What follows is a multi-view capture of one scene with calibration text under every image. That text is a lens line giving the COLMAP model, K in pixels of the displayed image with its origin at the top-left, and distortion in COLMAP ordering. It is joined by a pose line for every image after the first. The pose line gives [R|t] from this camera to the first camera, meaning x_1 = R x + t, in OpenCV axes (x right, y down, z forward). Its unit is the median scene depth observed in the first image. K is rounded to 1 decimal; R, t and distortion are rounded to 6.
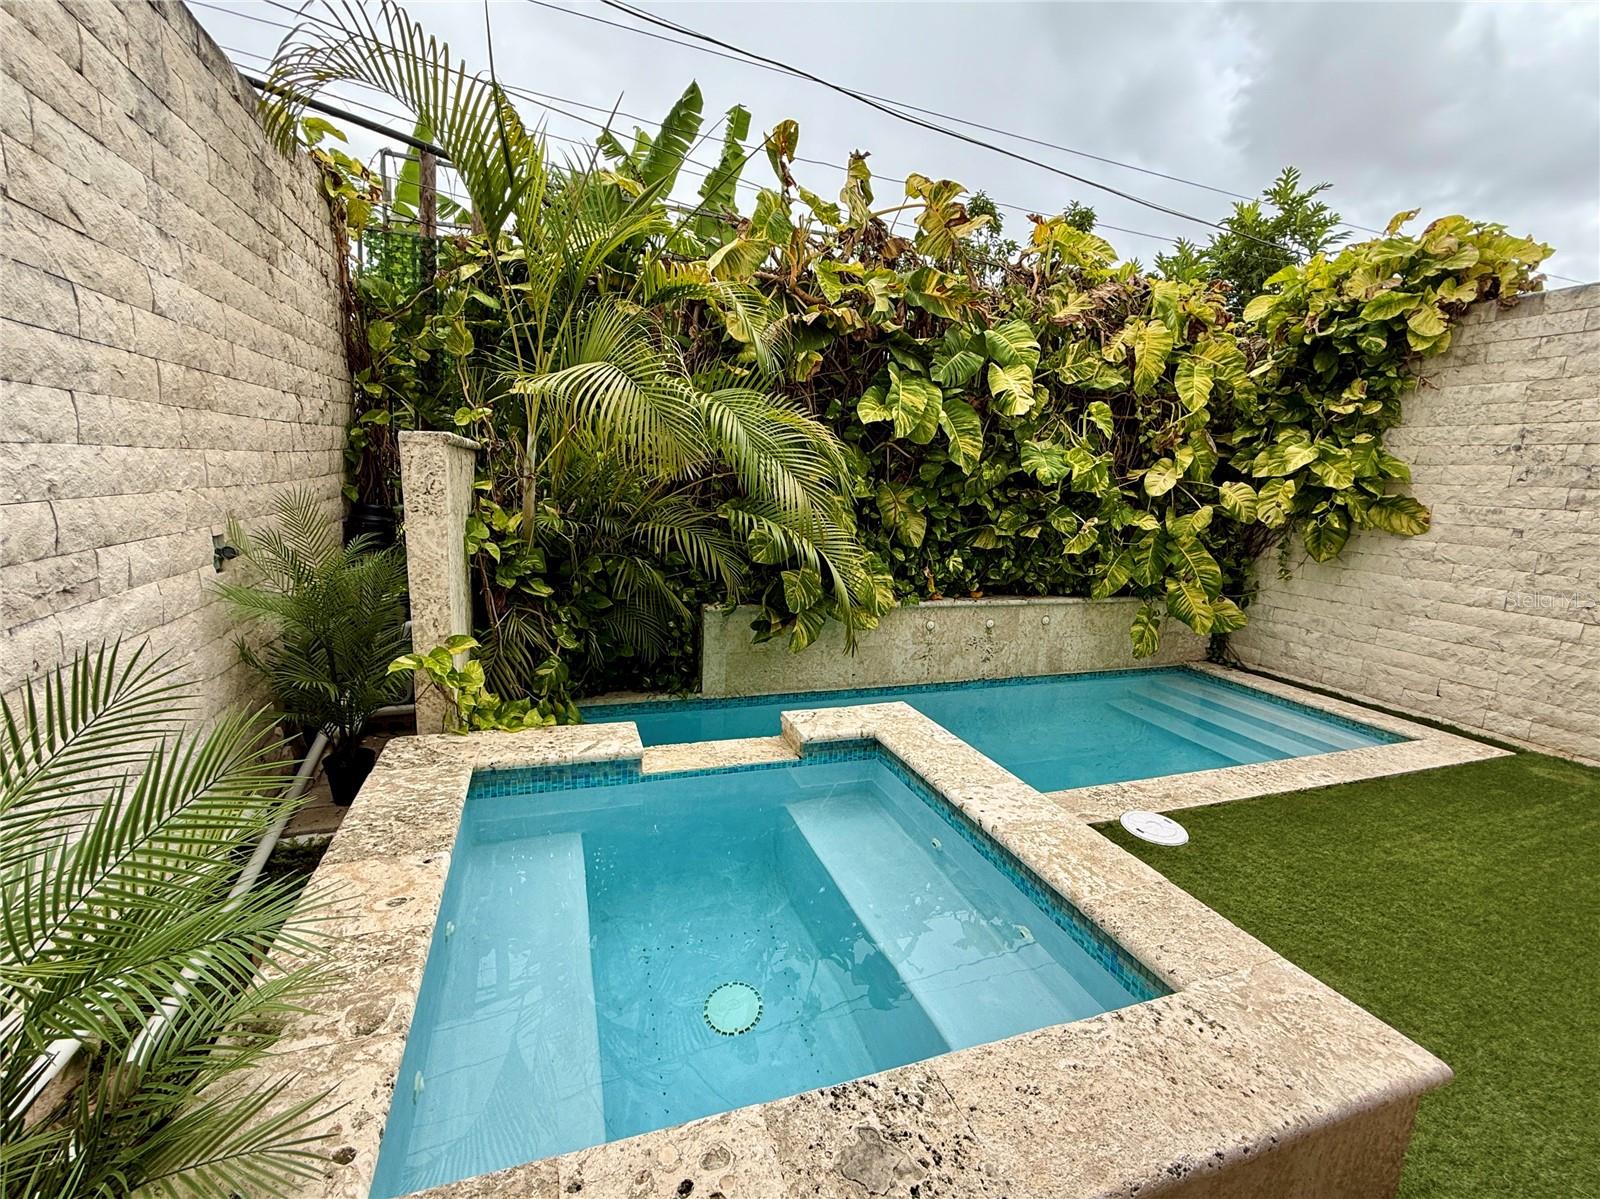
lens RADIAL K [[693.4, 0, 798.7], [0, 693.4, 597.9], [0, 0, 1]] dist [0.001961, 0.001288]
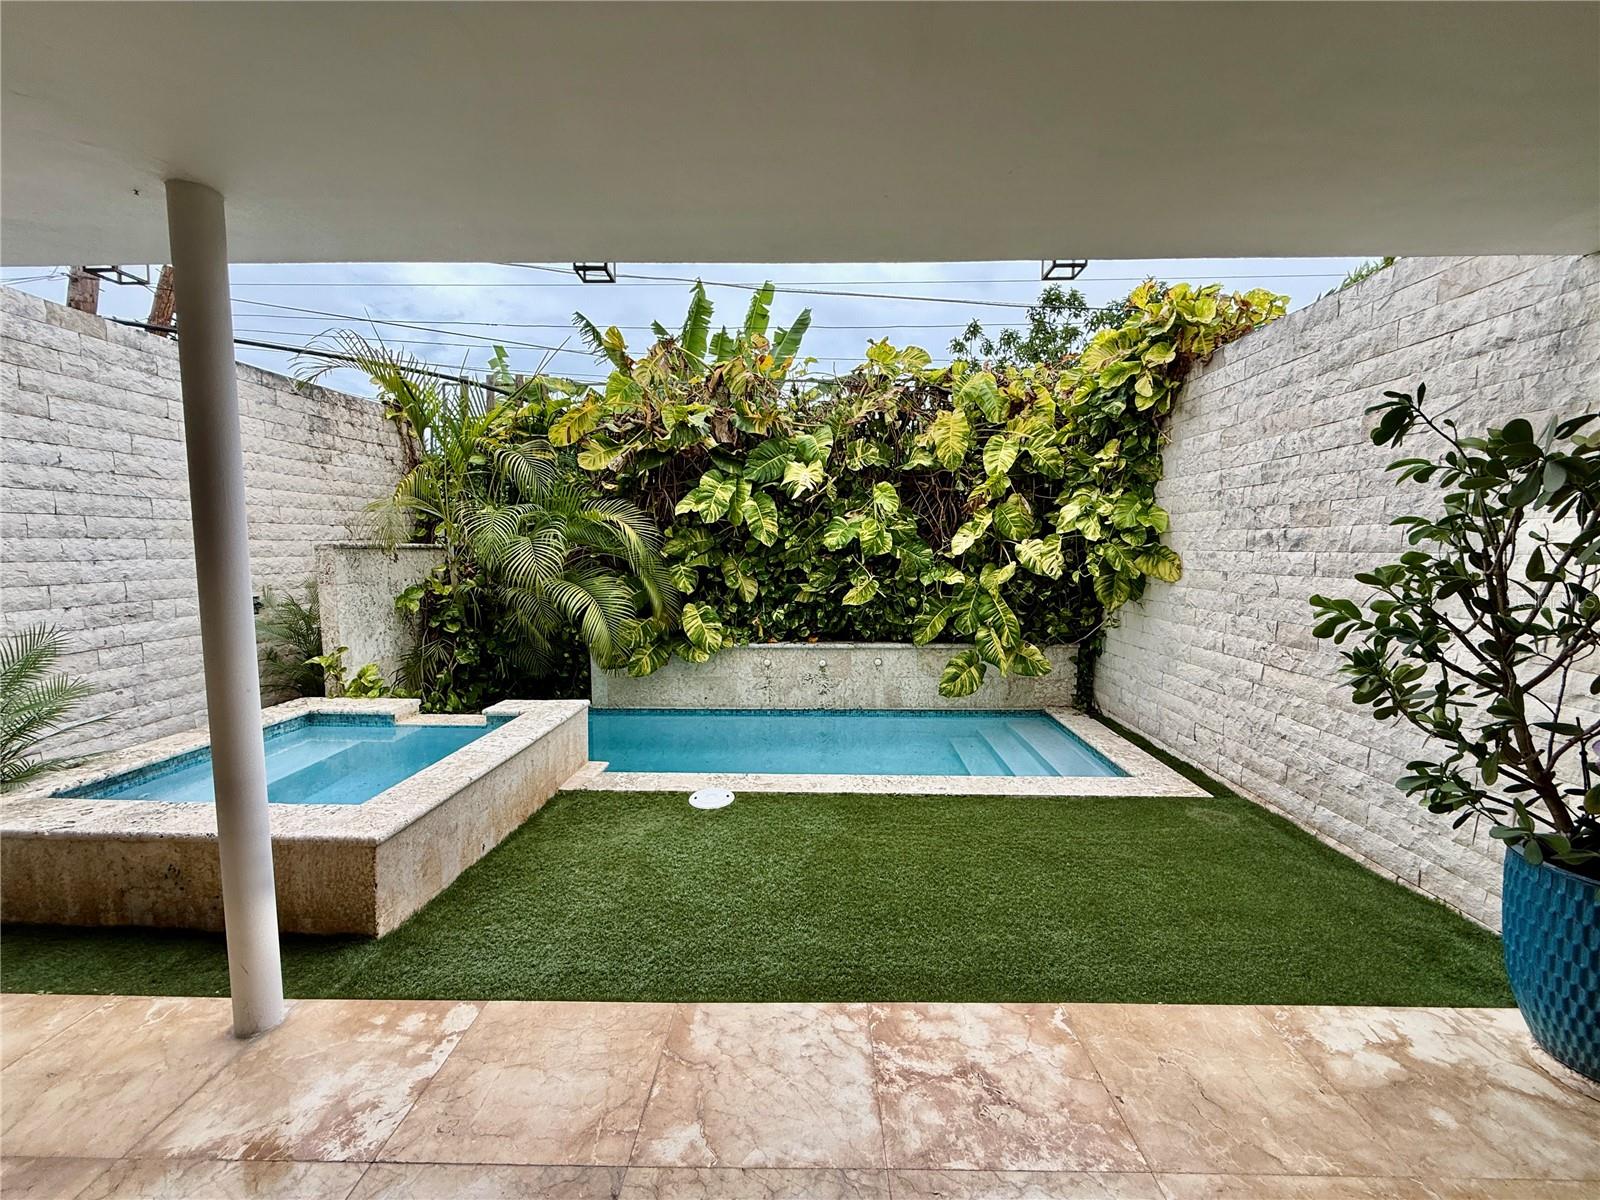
lens RADIAL K [[662.0, 0, 850.6], [0, 662.0, 605.2], [0, 0, 1]] dist [-0.003981, 0.001104]
pose [[0.922906, -0.017793, -0.384615, 0.823221], [-0.018854, 0.995645, -0.091301, 0.043339], [0.384565, 0.091513, 0.918551, -0.079431]]
